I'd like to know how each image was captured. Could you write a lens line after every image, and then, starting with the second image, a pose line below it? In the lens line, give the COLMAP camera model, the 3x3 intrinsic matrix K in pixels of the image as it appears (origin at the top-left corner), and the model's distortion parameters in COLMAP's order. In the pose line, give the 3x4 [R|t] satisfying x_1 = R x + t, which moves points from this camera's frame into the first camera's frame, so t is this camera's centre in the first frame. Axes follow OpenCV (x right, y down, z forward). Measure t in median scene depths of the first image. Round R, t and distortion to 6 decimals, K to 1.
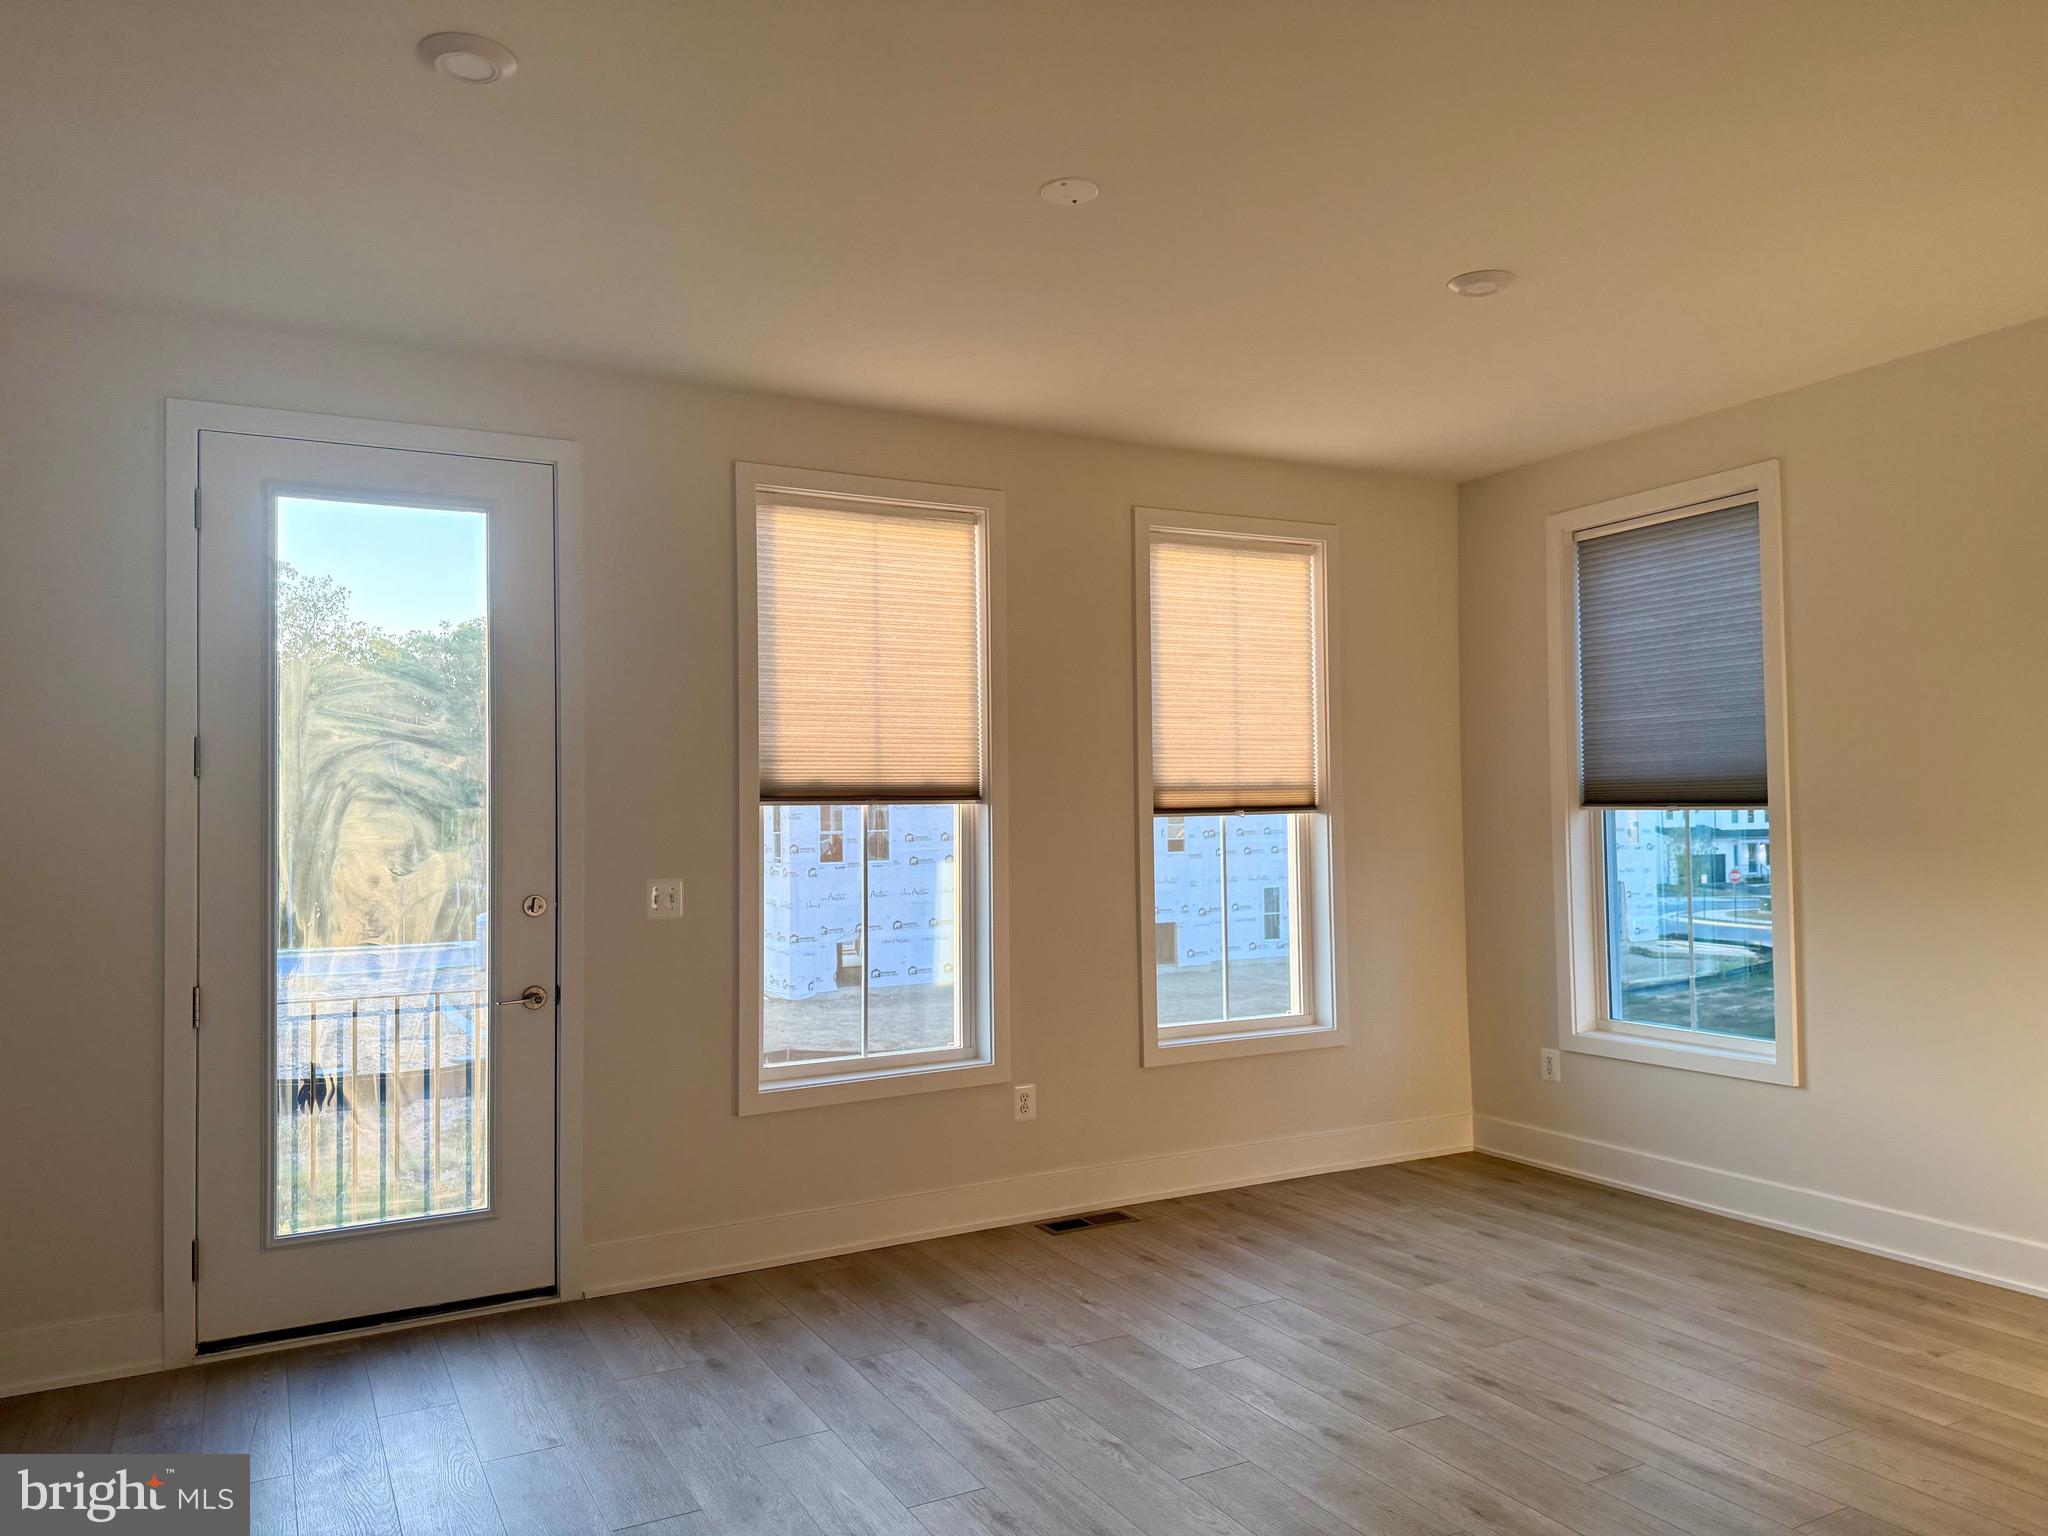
lens RADIAL K [[1435.0, 0, 1042.1], [0, 1435.0, 771.7], [0, 0, 1]] dist [0.075752, -0.090122]
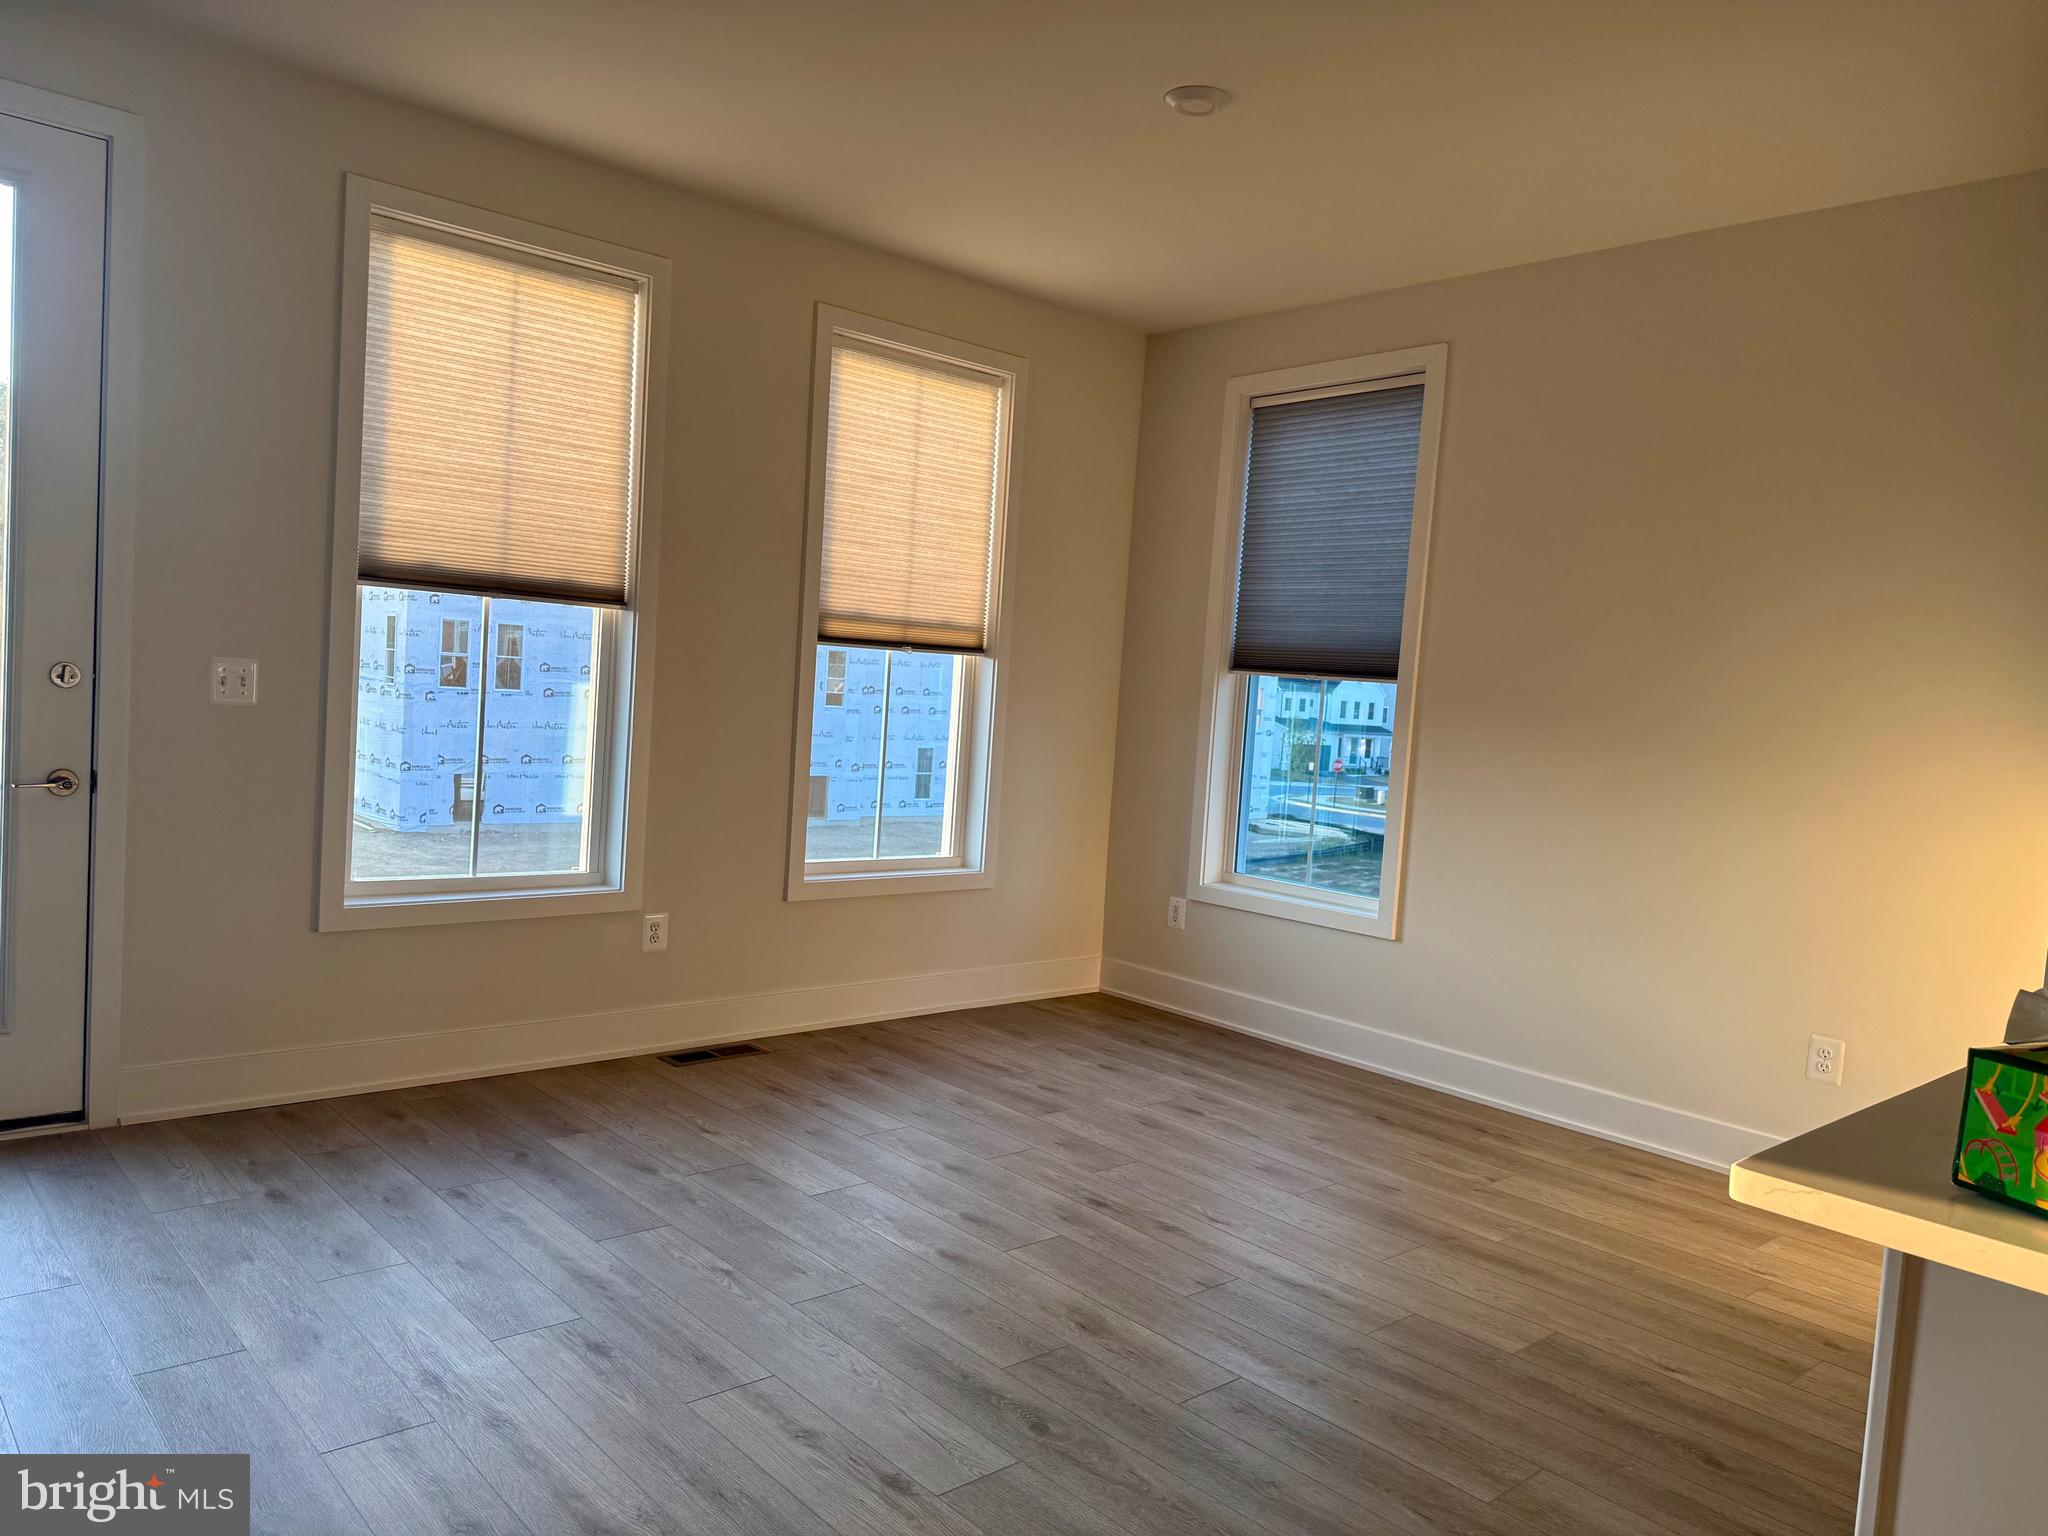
lens RADIAL K [[1435.0, 0, 1035.7], [0, 1435.0, 775.2], [0, 0, 1]] dist [0.075752, -0.090122]
pose [[0.969442, 0.064671, 0.236644, 0.000346], [-0.088327, 0.991948, 0.090761, 0.022155], [-0.228869, -0.108890, 0.967348, 0.041076]]
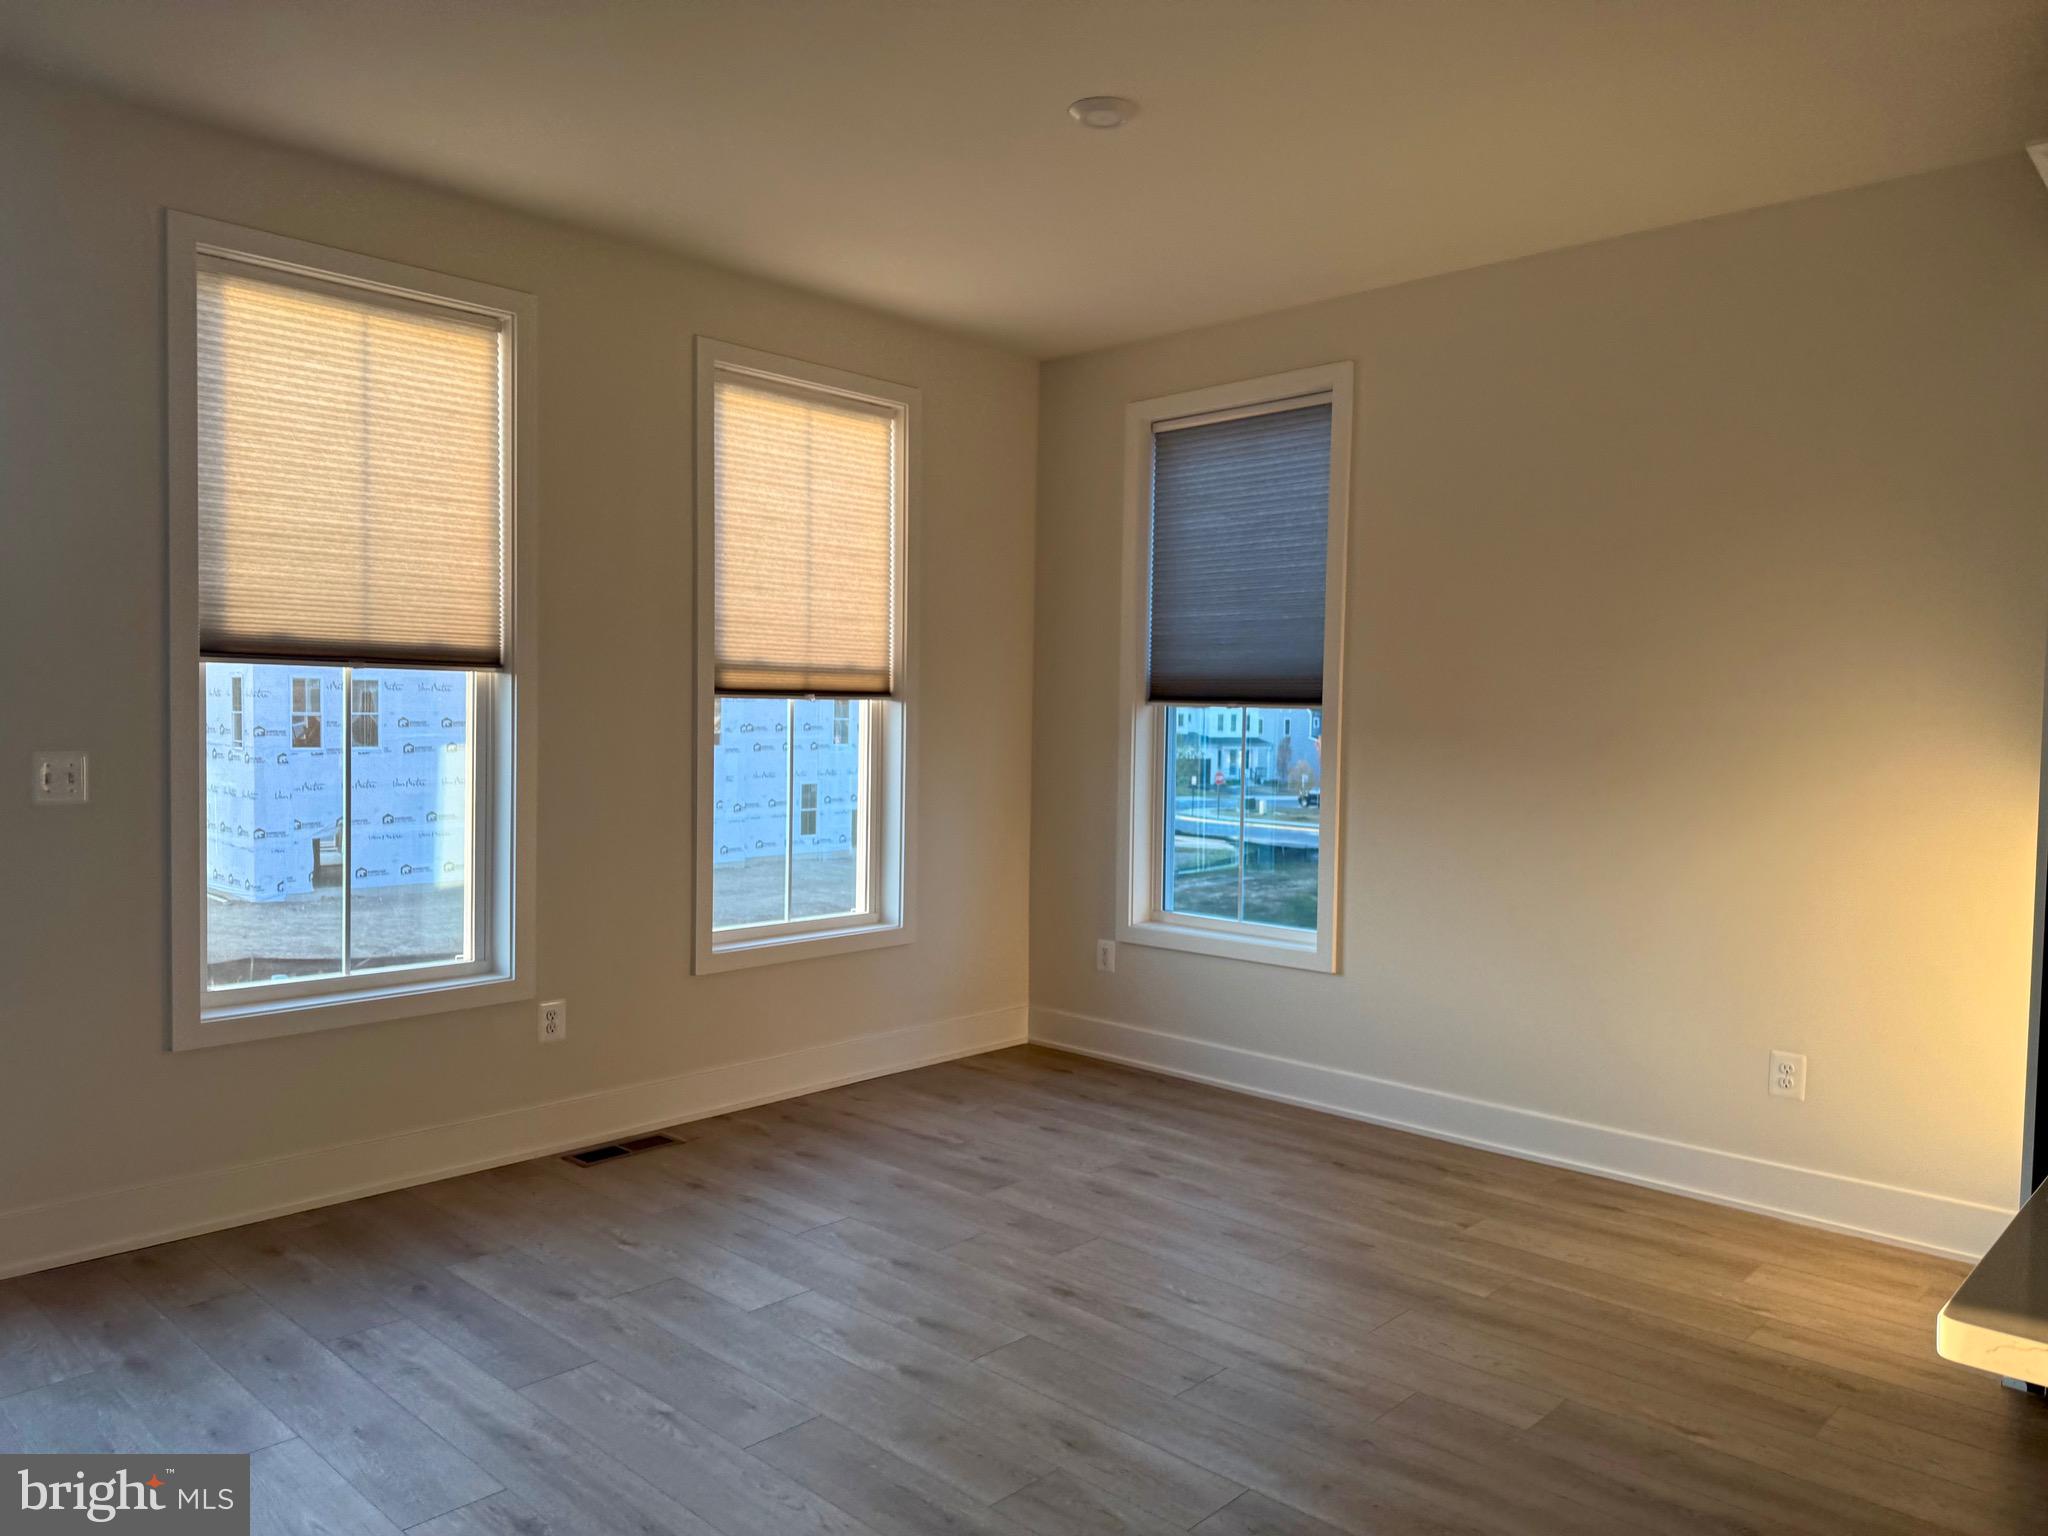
lens RADIAL K [[1435.0, 0, 1039.5], [0, 1435.0, 777.4], [0, 0, 1]] dist [0.075752, -0.090122]
pose [[0.948639, 0.016130, 0.315950, -0.012743], [-0.040028, 0.996793, 0.069294, 0.012688], [-0.313819, -0.078382, 0.946242, 0.101286]]
